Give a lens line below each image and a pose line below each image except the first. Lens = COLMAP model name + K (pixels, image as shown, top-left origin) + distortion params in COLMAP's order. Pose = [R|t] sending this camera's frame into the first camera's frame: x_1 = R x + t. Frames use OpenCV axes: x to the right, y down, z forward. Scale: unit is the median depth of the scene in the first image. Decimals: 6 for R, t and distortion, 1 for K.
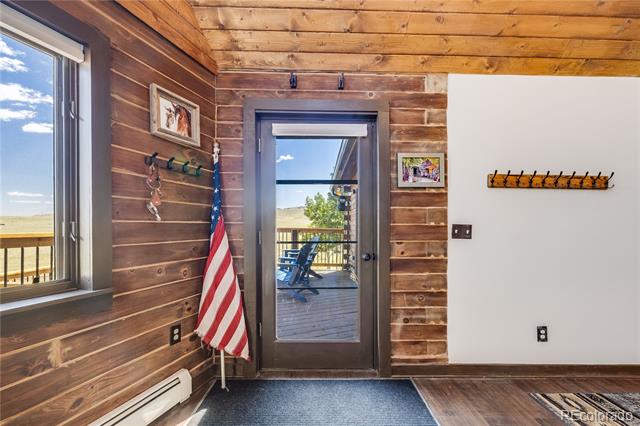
lens RADIAL K [[258.9, 0, 321.6], [0, 258.9, 227.7], [0, 0, 1]] dist [-0.005678, 0.000460]
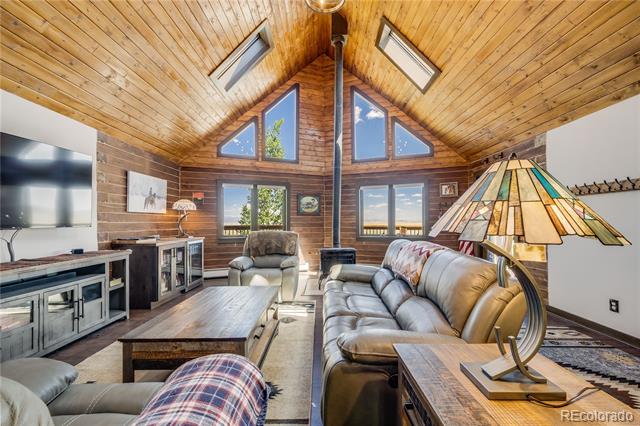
lens RADIAL K [[258.9, 0, 320.2], [0, 258.9, 216.7], [0, 0, 1]] dist [-0.005678, 0.000460]
pose [[-0.014007, -0.029594, -0.999464, 2.405986], [-0.002187, 0.999560, -0.029566, 0.010181], [0.999900, 0.001772, -0.014065, -0.497299]]
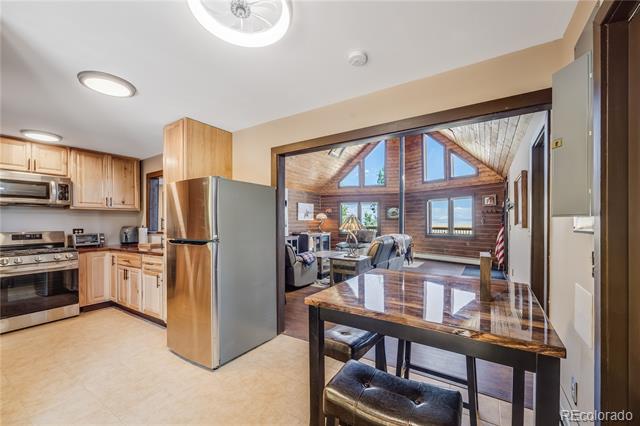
lens RADIAL K [[258.9, 0, 320.2], [0, 258.9, 219.7], [0, 0, 1]] dist [-0.005678, 0.000460]
pose [[-0.553578, -0.017525, -0.832613, 4.133573], [-0.003558, 0.999819, -0.018679, -0.012934], [0.832790, -0.007378, -0.553540, 0.934451]]
